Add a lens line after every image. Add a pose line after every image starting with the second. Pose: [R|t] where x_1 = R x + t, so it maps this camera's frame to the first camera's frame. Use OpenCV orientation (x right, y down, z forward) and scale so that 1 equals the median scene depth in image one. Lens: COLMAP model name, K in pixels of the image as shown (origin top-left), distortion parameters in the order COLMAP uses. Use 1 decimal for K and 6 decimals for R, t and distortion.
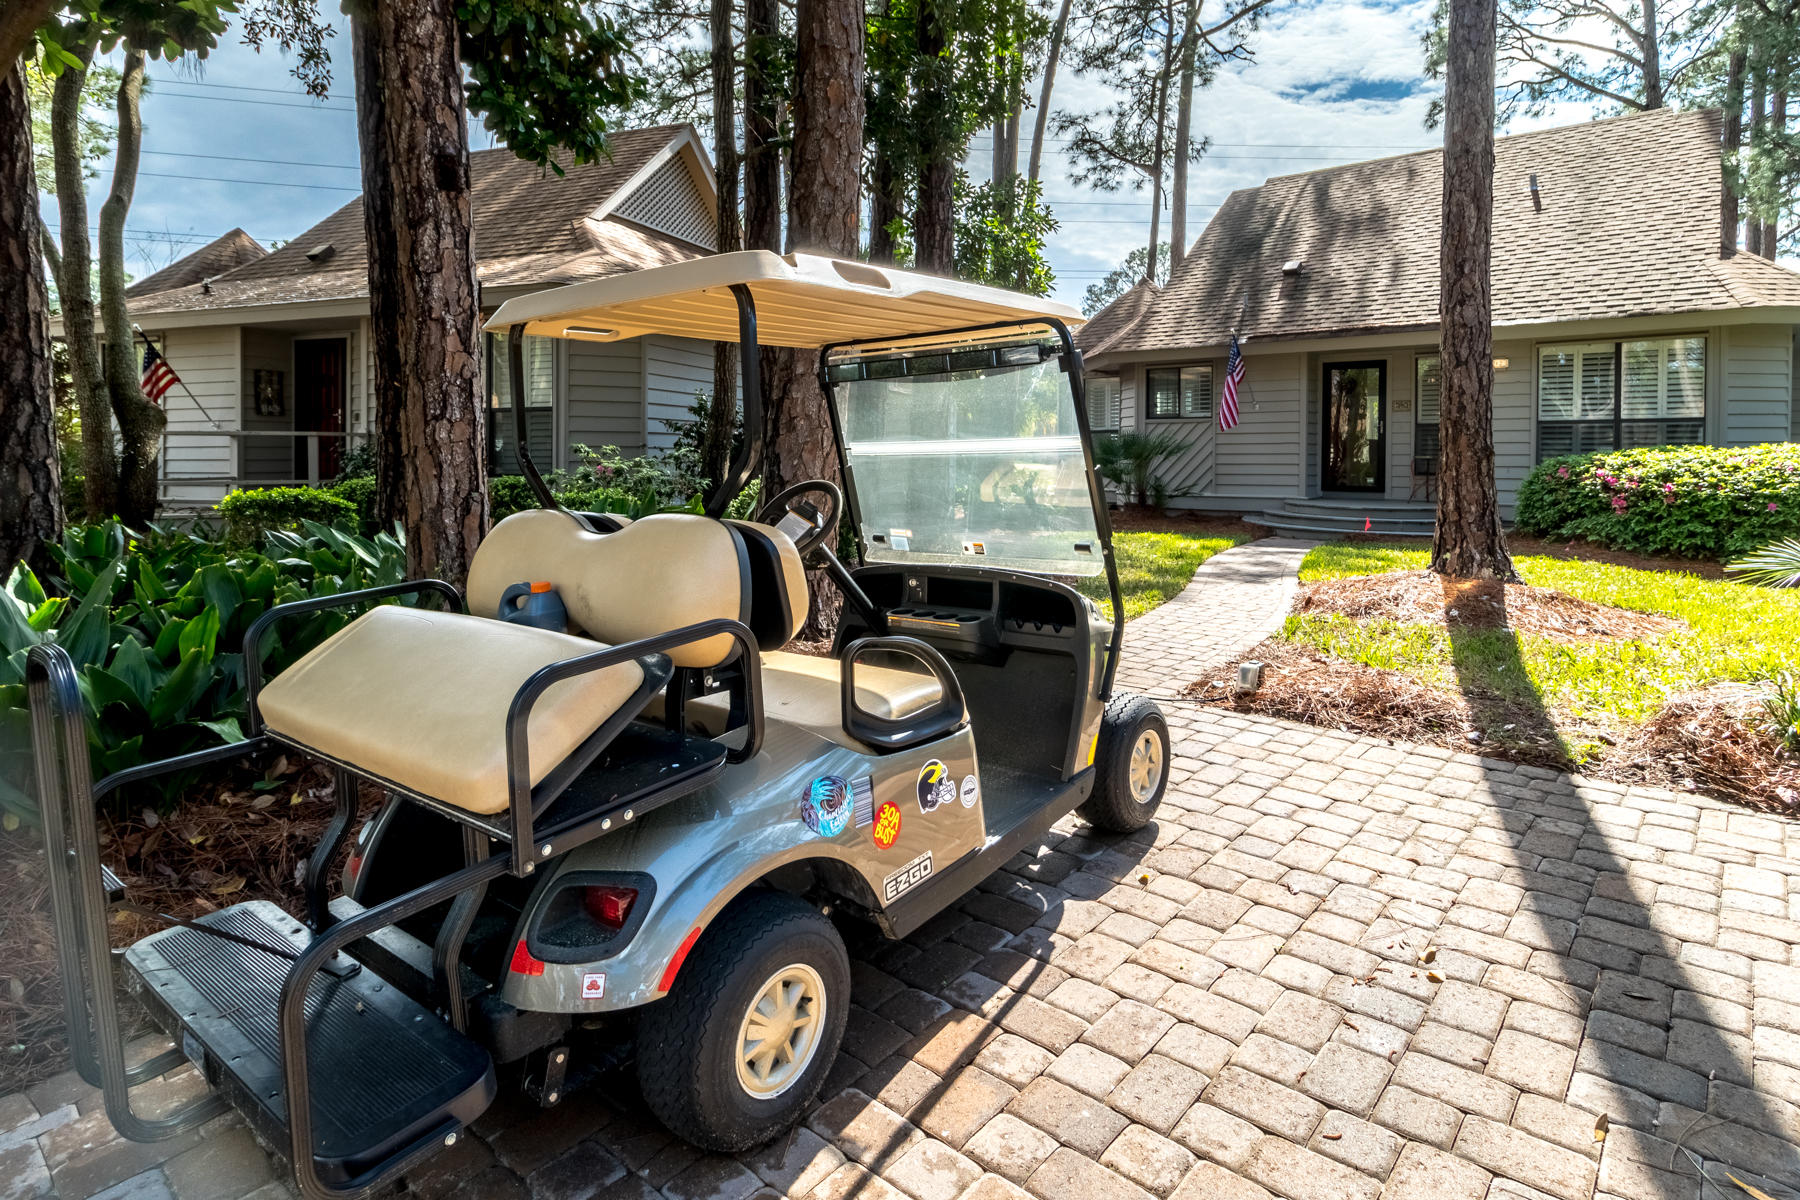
lens RADIAL K [[987.6, 0, 870.6], [0, 987.6, 489.2], [0, 0, 1]] dist [-0.001612, -0.000376]
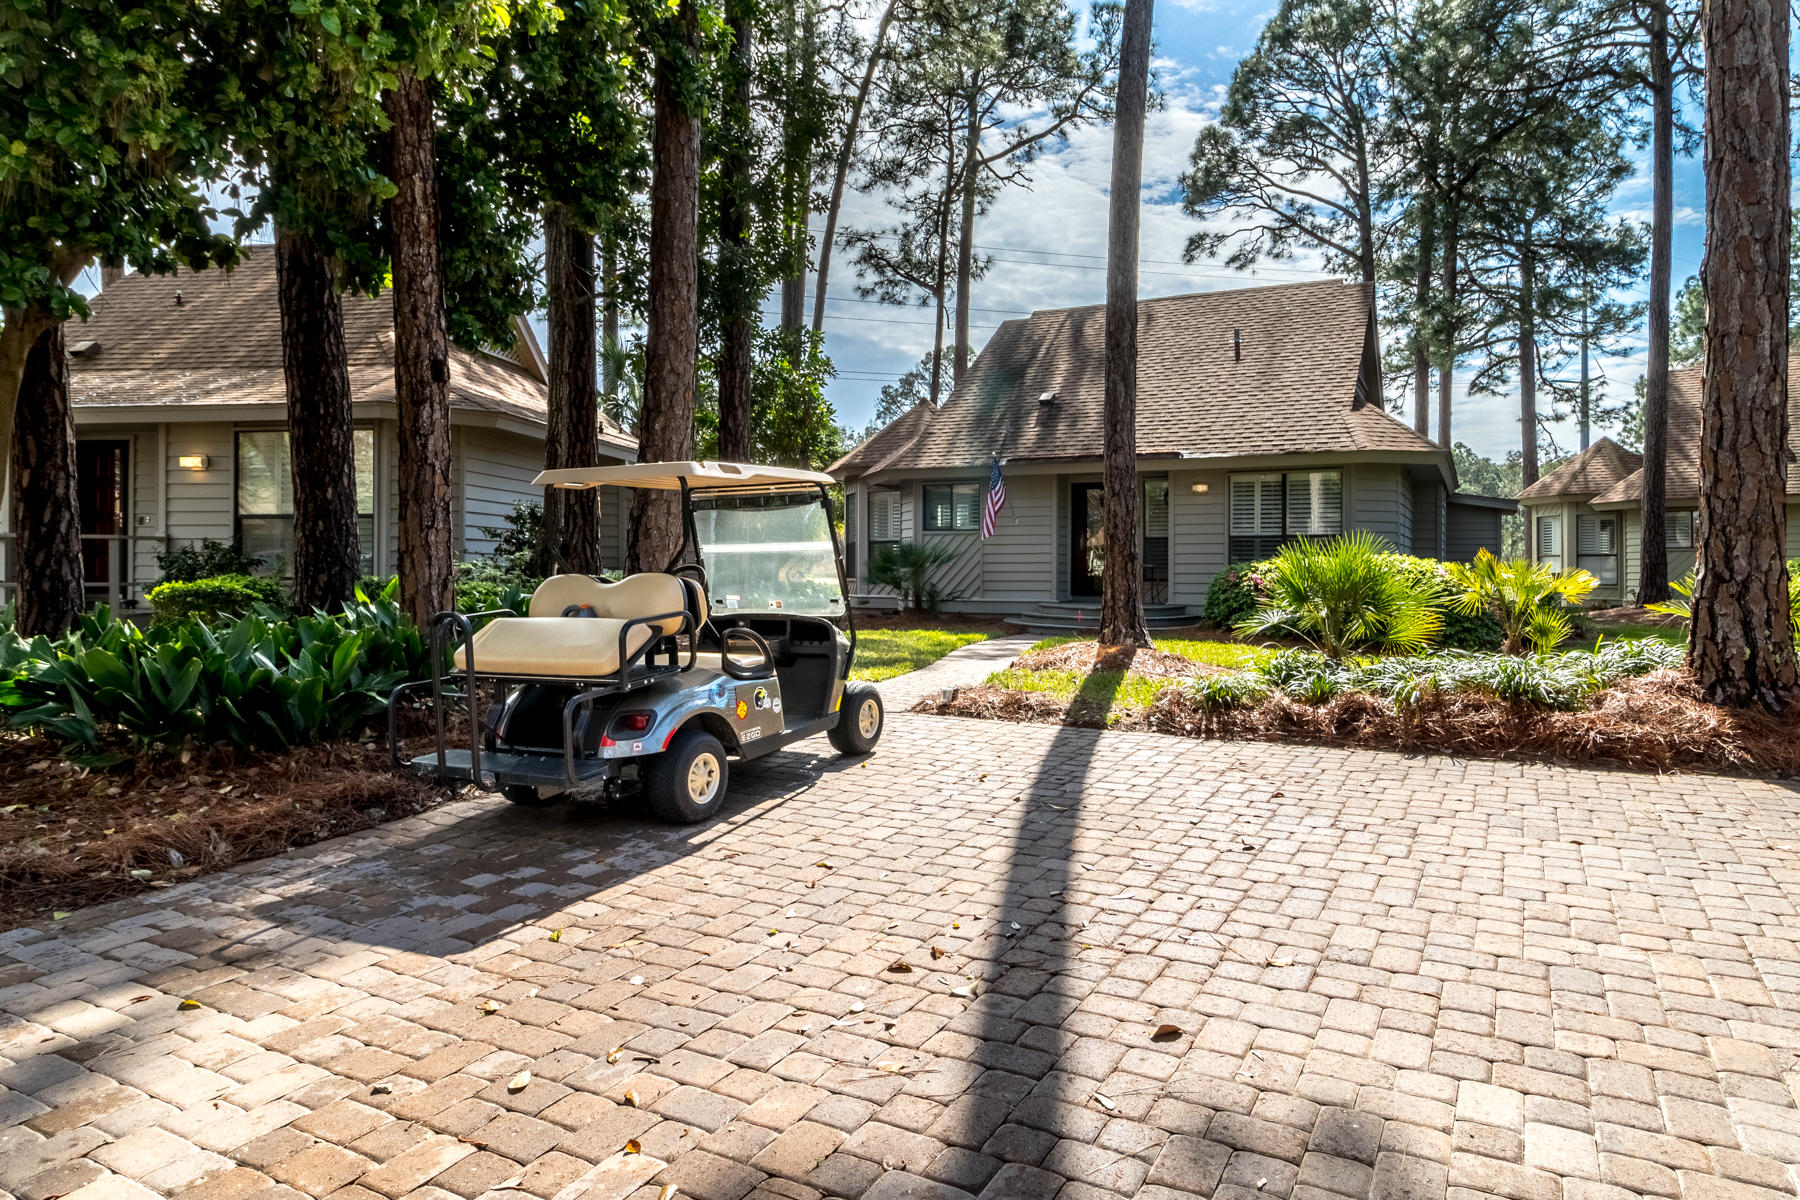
lens RADIAL K [[1088.5, 0, 900.0], [0, 1088.5, 600.0], [0, 0, 1]] dist [0.001854, 0.000844]
pose [[0.973464, -0.003674, 0.228811, -0.030015], [0.004806, 0.999979, -0.004387, 0.014562], [-0.228790, 0.005371, 0.973461, -0.228253]]
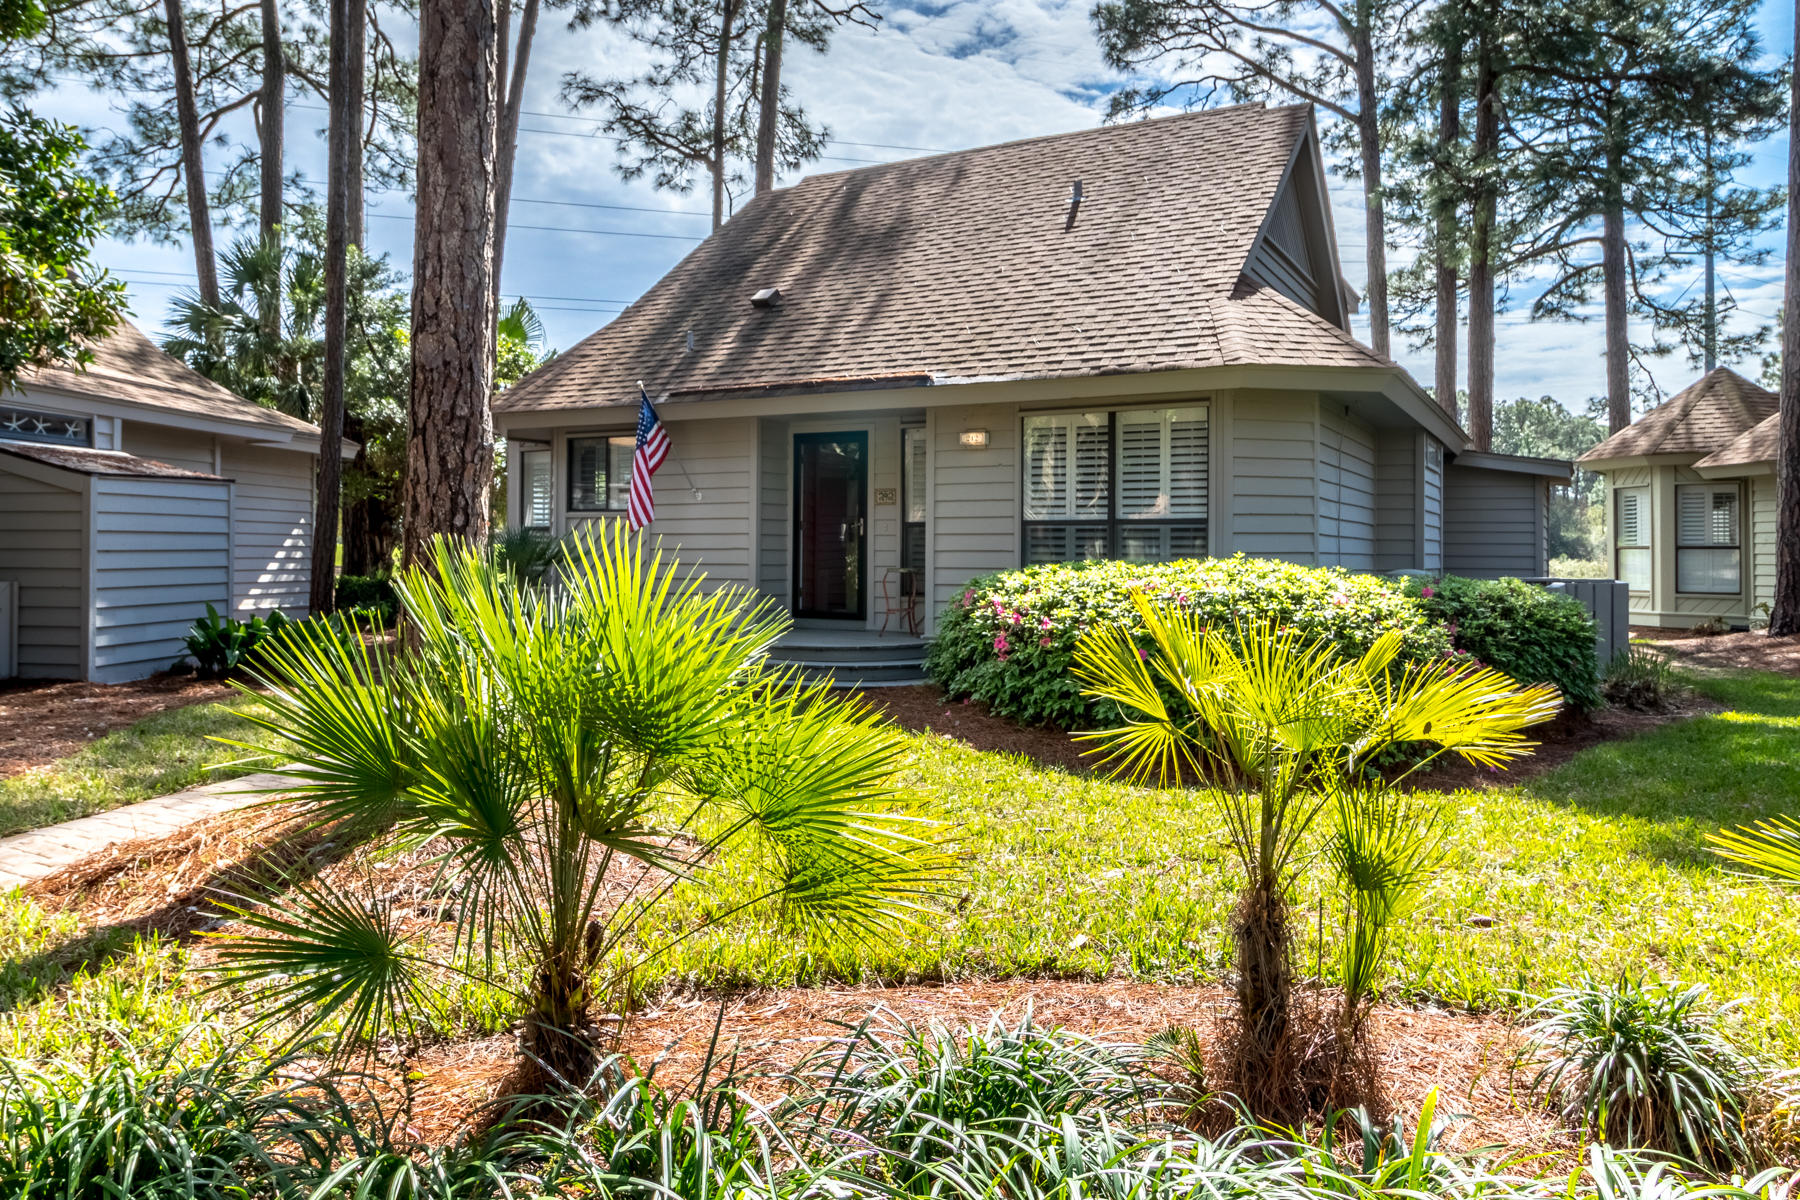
lens RADIAL K [[1337.5, 0, 736.0], [0, 1337.5, 579.0], [0, 0, 1]] dist [-0.006712, -0.001084]
pose [[0.987423, 0.001733, 0.158089, 0.338594], [0.000716, 0.999881, -0.015429, -0.013657], [-0.158097, 0.015348, 0.987304, 0.093801]]
